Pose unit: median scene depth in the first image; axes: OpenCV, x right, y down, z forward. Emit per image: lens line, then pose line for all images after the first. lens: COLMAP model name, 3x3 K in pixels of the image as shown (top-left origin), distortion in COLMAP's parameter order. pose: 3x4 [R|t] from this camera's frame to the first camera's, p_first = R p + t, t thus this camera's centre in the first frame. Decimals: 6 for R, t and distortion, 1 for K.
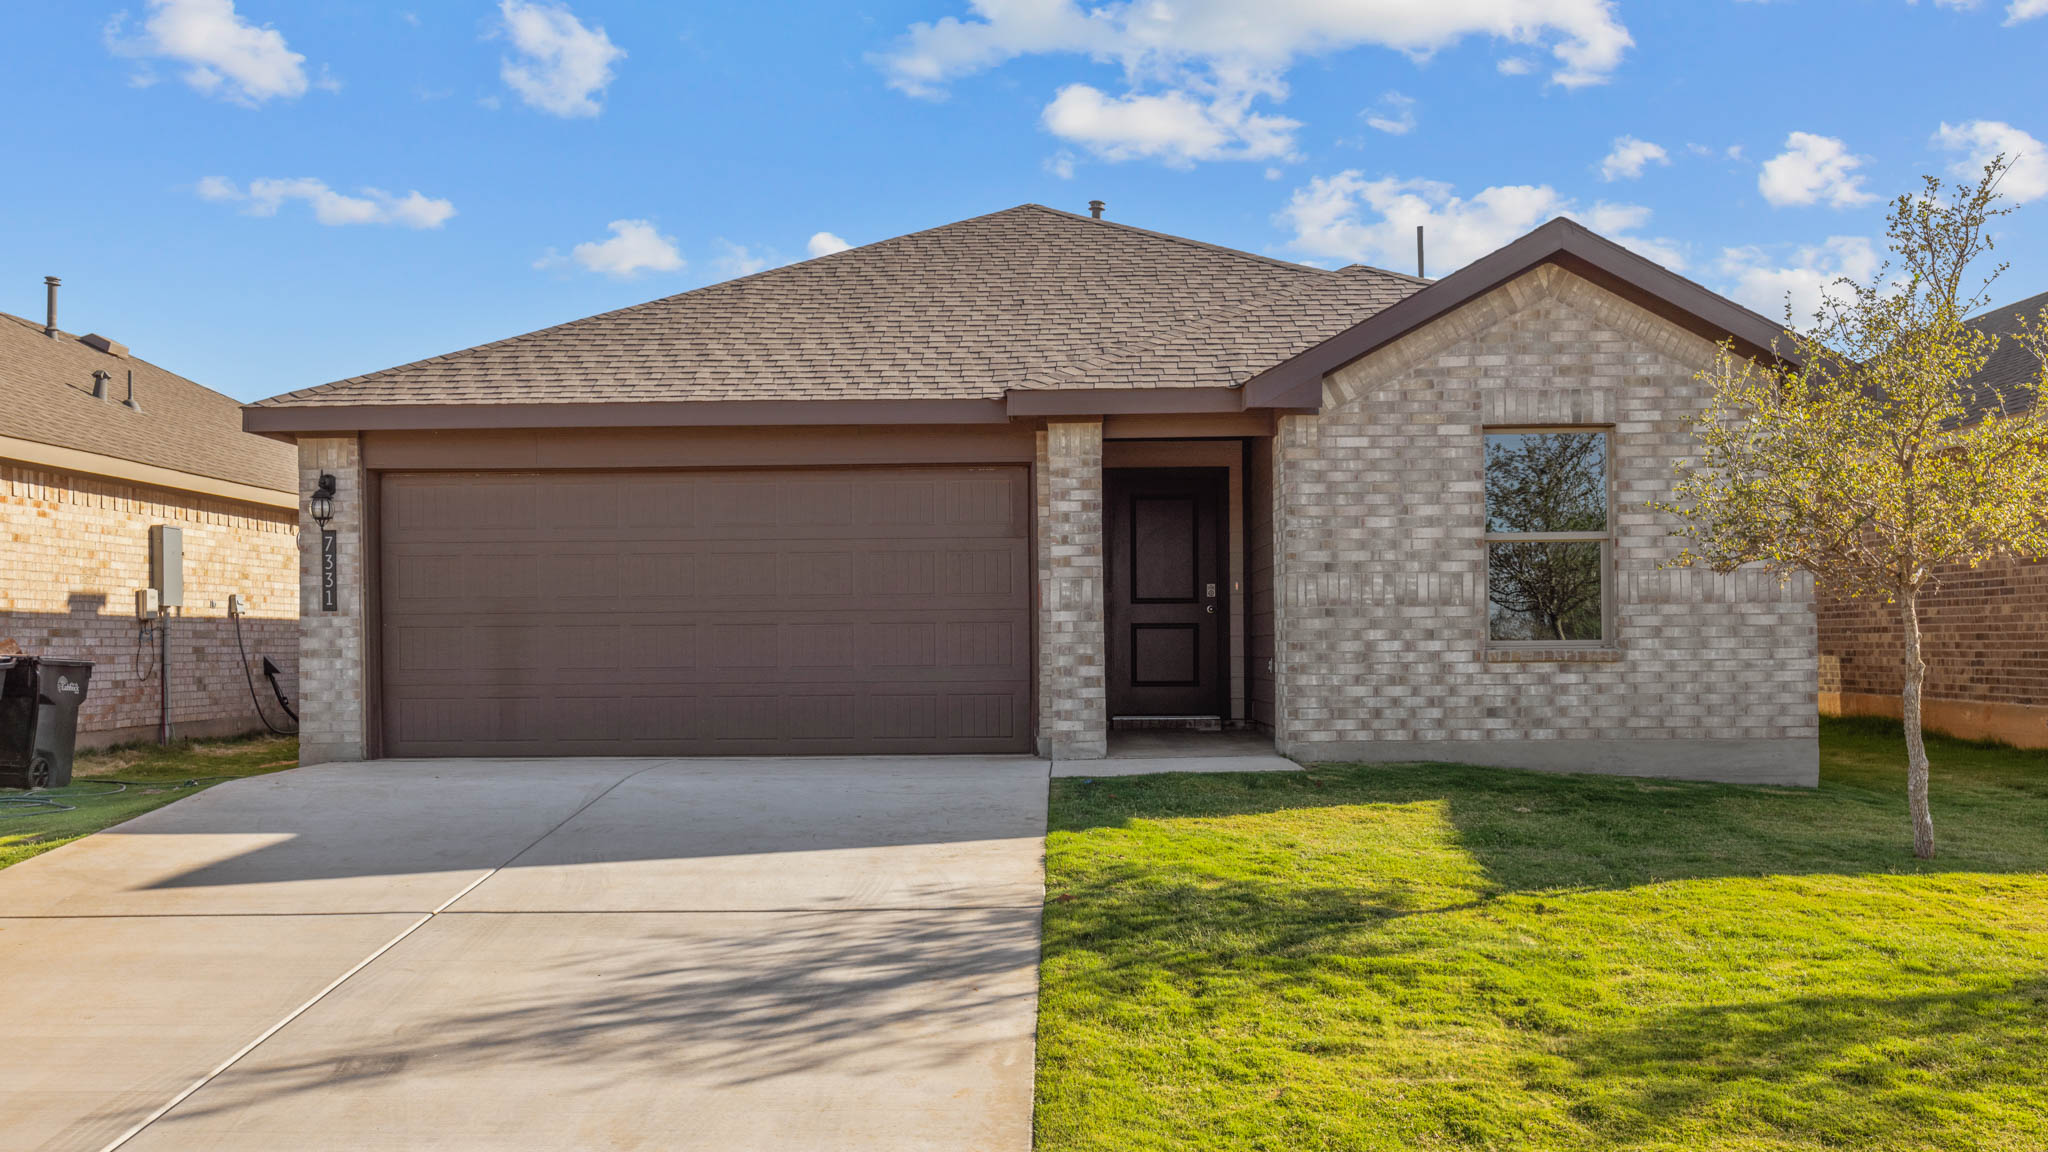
lens RADIAL K [[1718.7, 0, 1025.5], [0, 1718.7, 584.6], [0, 0, 1]] dist [0.005780, 0.007852]
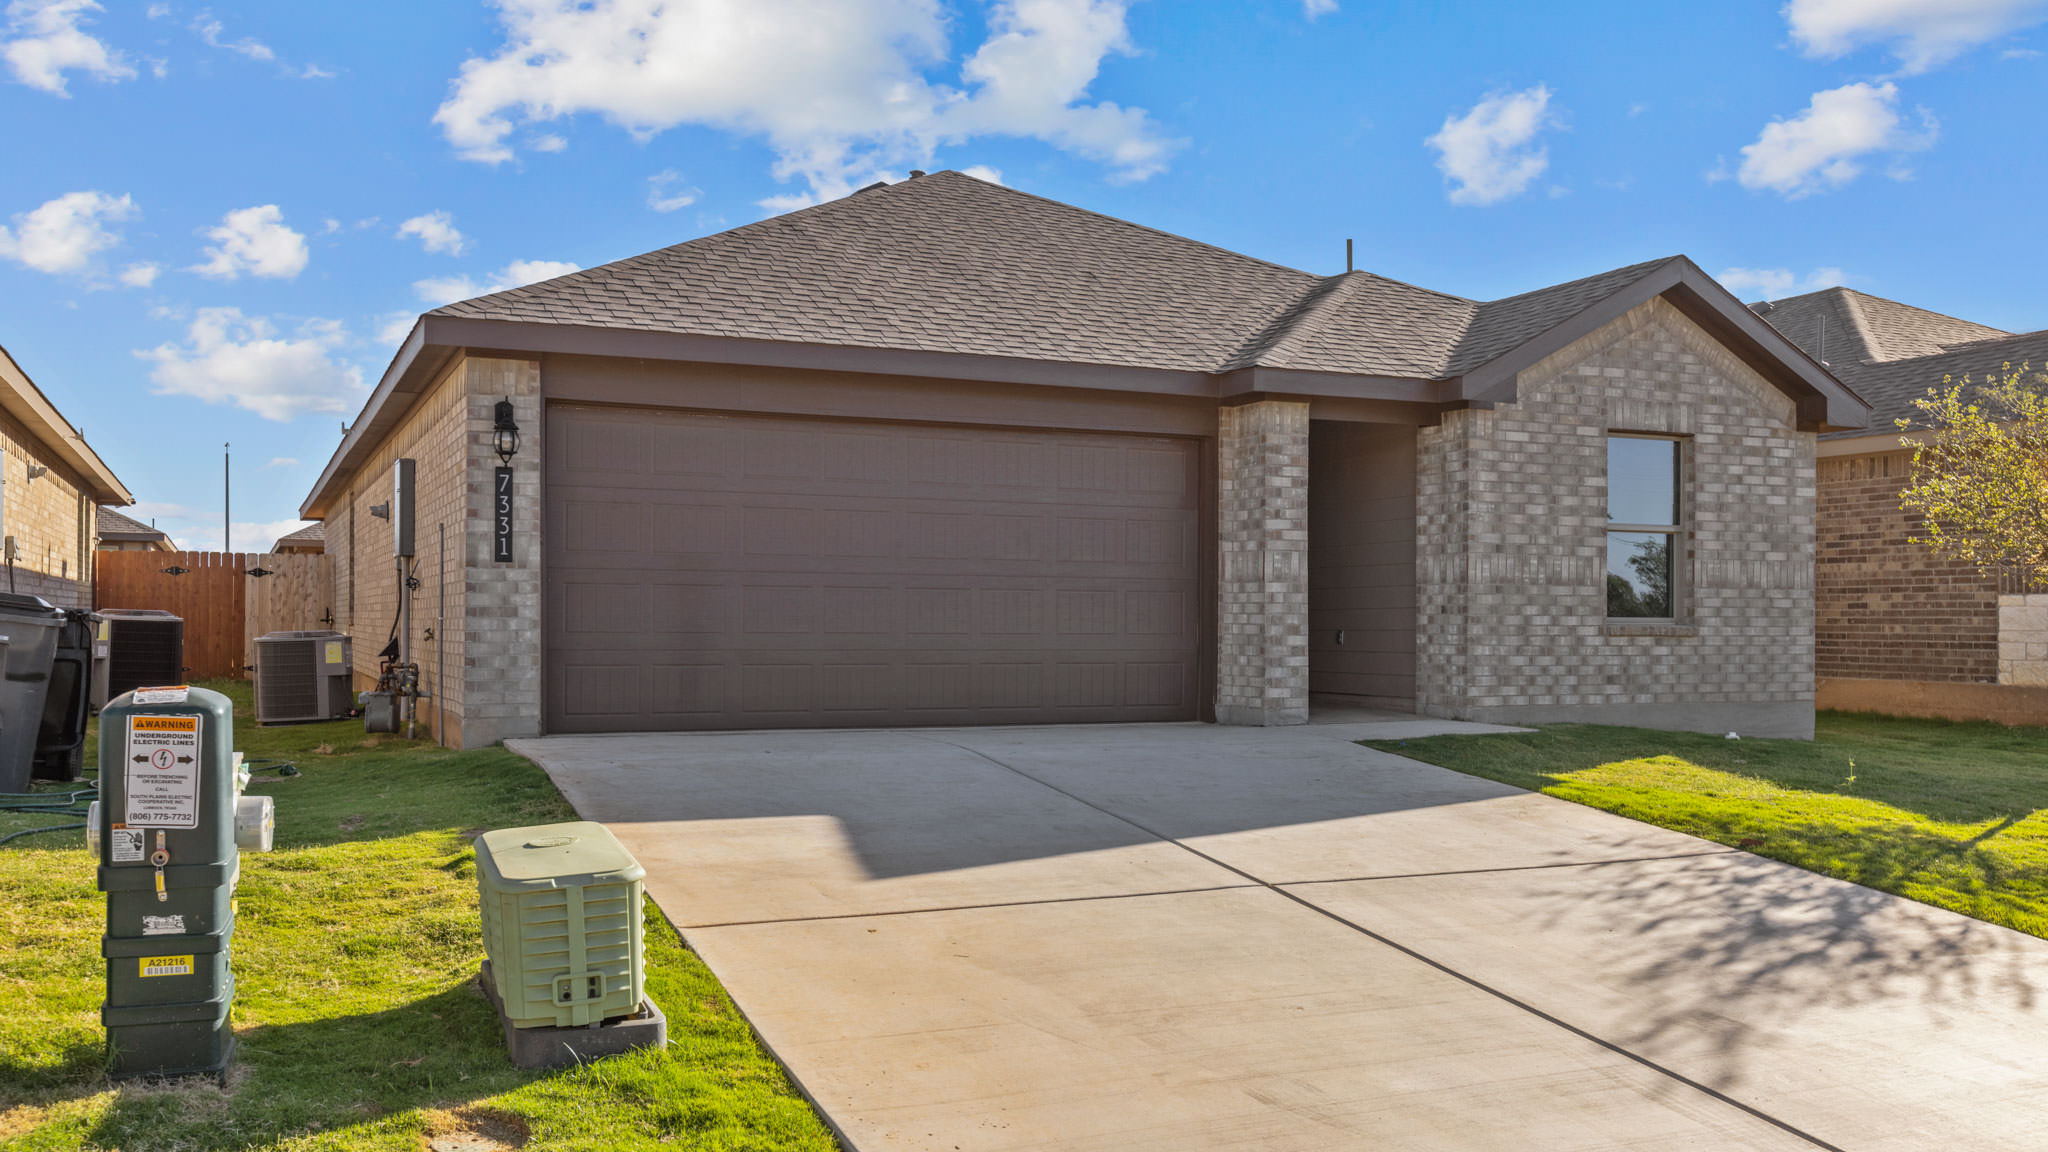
lens RADIAL K [[1718.7, 0, 1024.7], [0, 1718.7, 578.8], [0, 0, 1]] dist [0.005780, 0.007852]
pose [[0.905233, 0.024792, 0.424192, -0.567160], [-0.027619, 0.999618, 0.000517, 0.017211], [-0.424017, -0.012184, 0.905572, 0.127564]]
